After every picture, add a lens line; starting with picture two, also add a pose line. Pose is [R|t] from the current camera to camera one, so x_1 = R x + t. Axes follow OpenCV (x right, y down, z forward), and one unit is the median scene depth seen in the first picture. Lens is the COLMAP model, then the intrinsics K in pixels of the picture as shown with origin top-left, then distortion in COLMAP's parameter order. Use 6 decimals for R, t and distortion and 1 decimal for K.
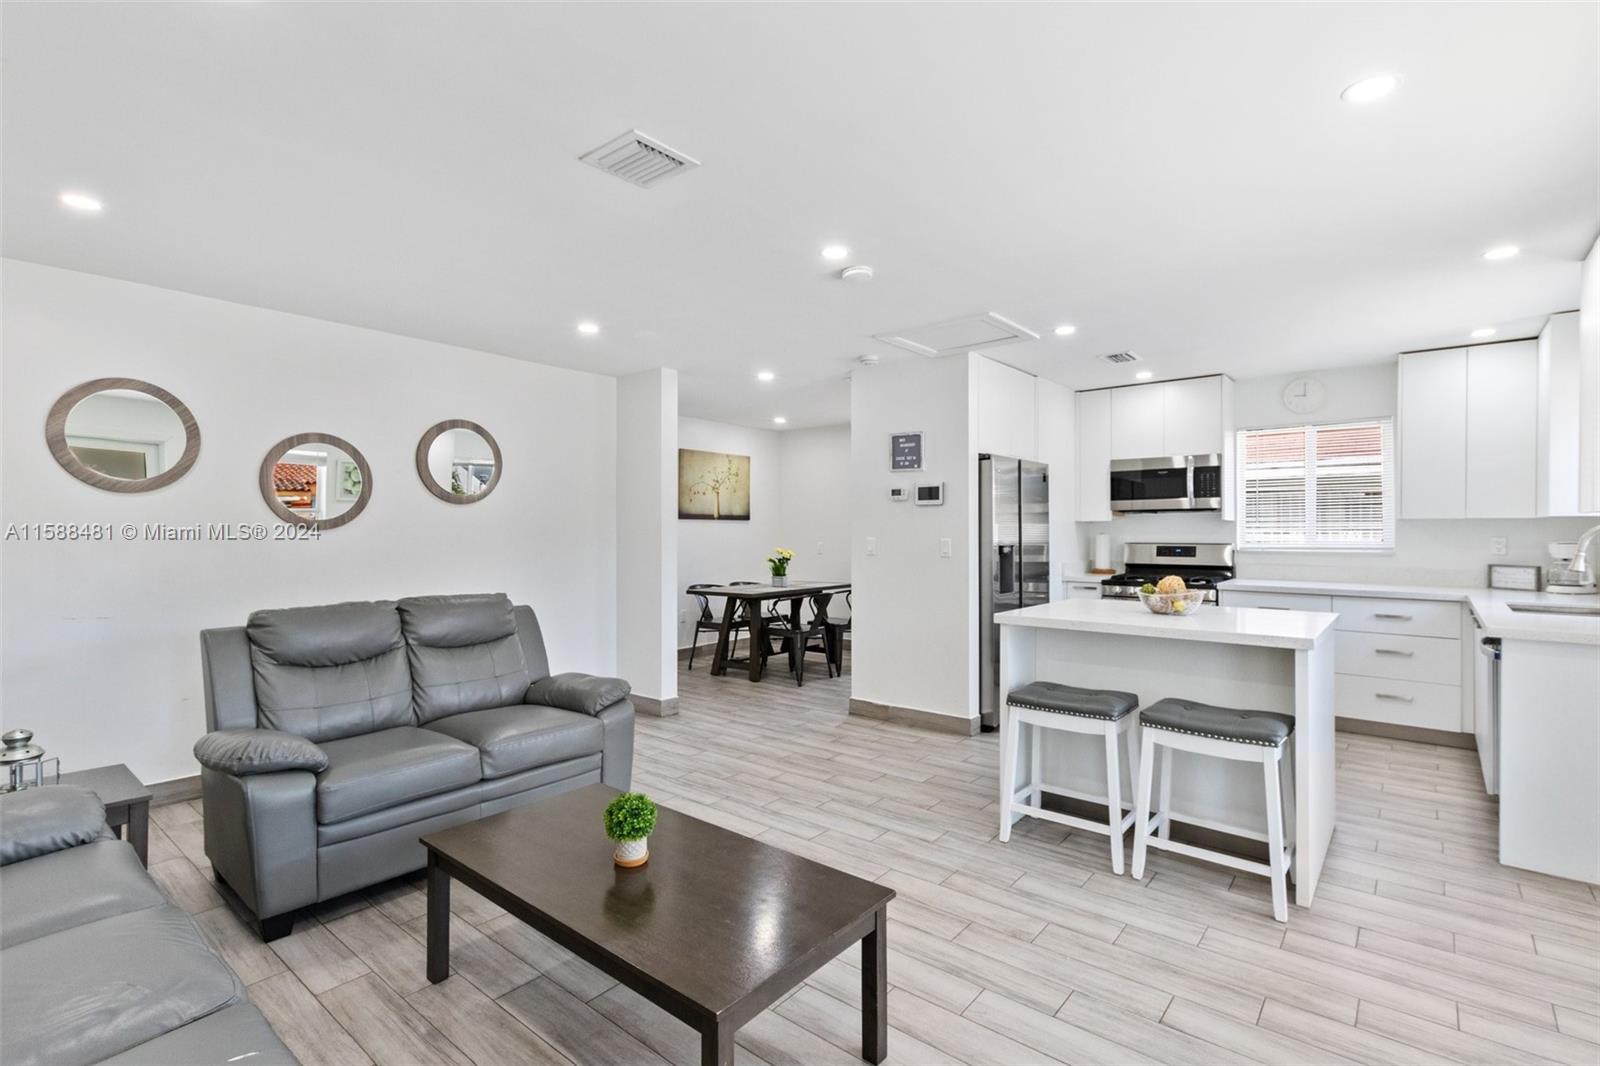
lens RADIAL K [[733.1, 0, 878.6], [0, 733.1, 528.5], [0, 0, 1]] dist [0.008605, 0.000371]
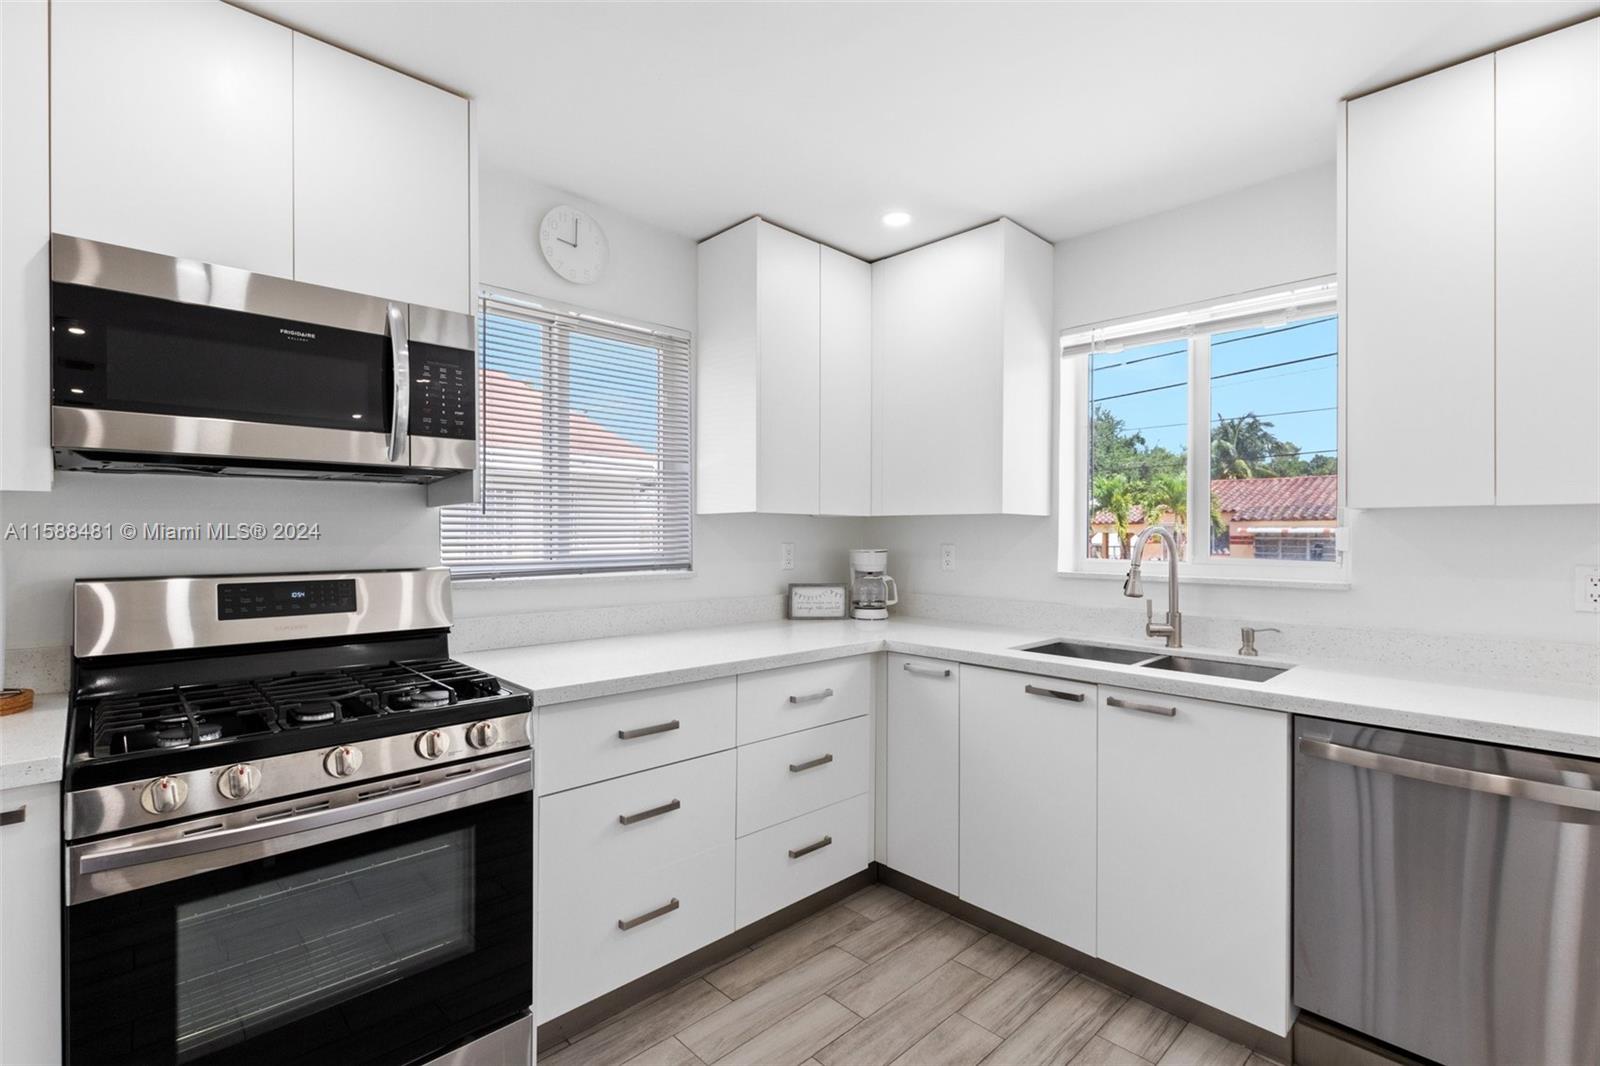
lens RADIAL K [[723.6, 0, 721.1], [0, 723.6, 533.2], [0, 0, 1]] dist [0.002840, 0.000327]
pose [[0.209251, -0.000337, 0.977862, 0.162704], [-0.007360, 0.999971, 0.001920, 0.001228], [-0.977834, -0.007599, 0.209242, 0.892547]]
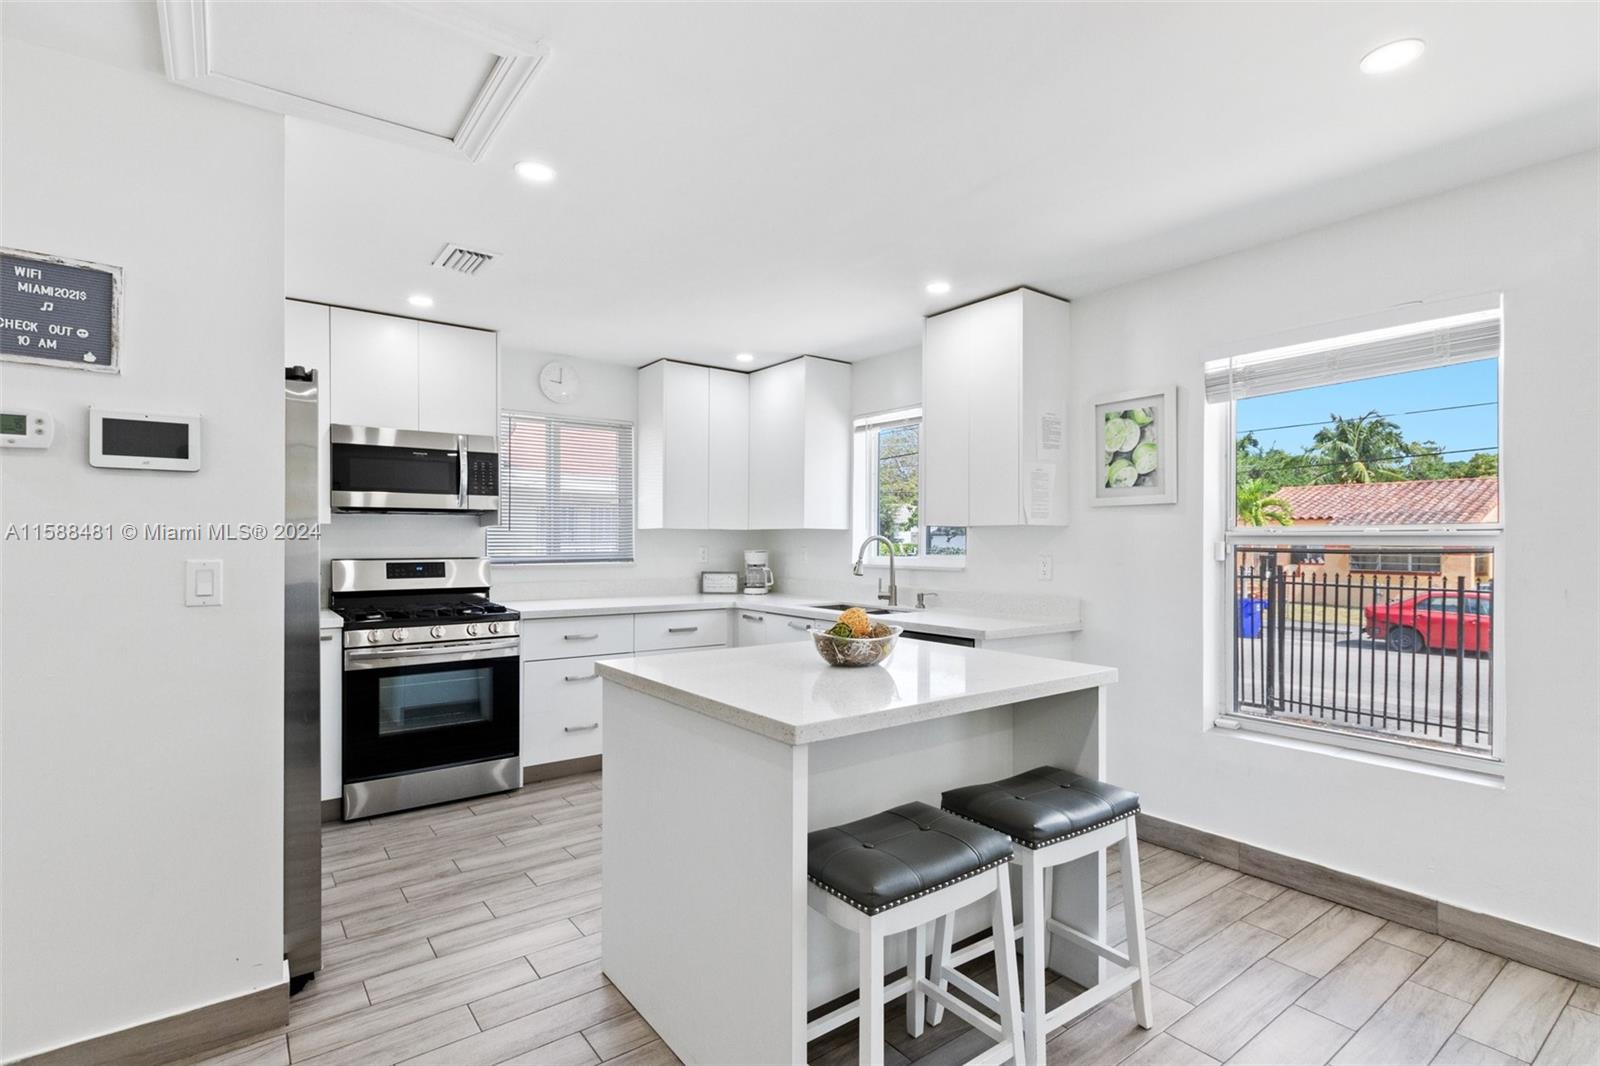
lens RADIAL K [[739.4, 0, 722.5], [0, 739.4, 541.0], [0, 0, 1]] dist [0.002563, 0.000681]
pose [[0.331690, 0.000939, 0.943388, -0.186776], [-0.006137, 0.999980, 0.001163, 0.001572], [-0.943369, -0.006175, 0.331689, 0.589017]]
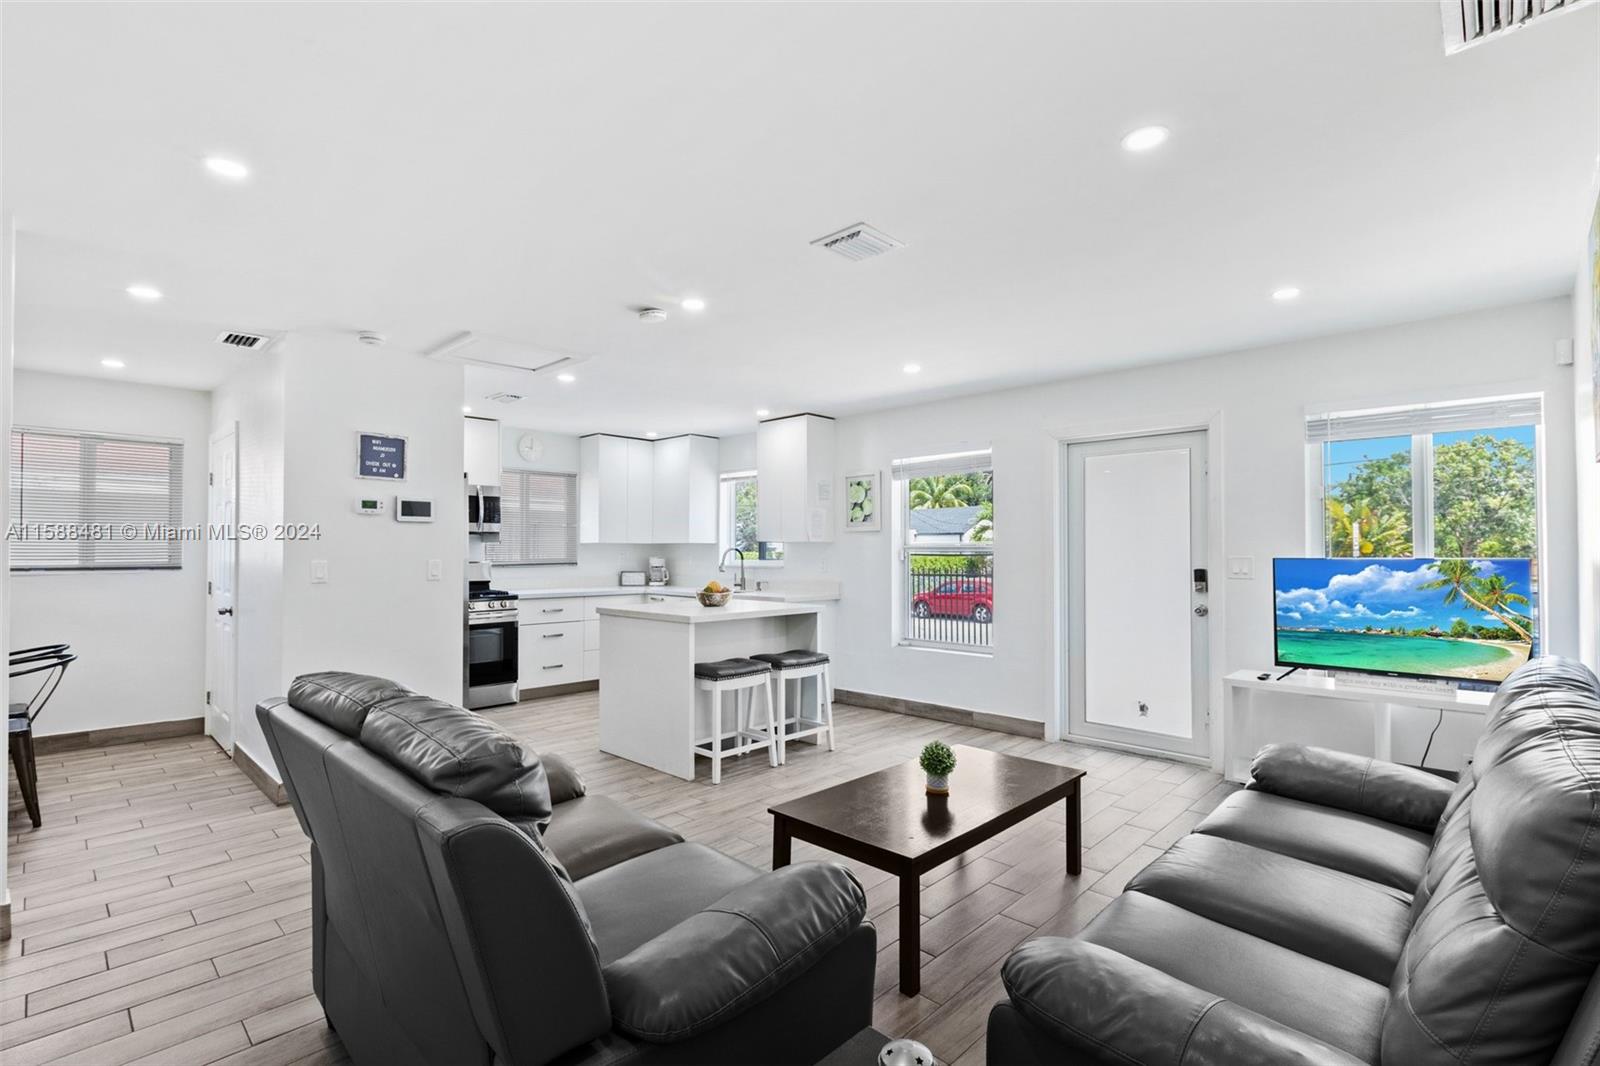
lens RADIAL K [[739.4, 0, 722.5], [0, 739.4, 541.0], [0, 0, 1]] dist [0.002563, 0.000681]
pose [[0.174833, 0.012414, 0.984520, -0.729409], [-0.003497, 0.999922, -0.011987, 0.000030], [-0.984592, -0.001348, 0.174863, 0.474318]]
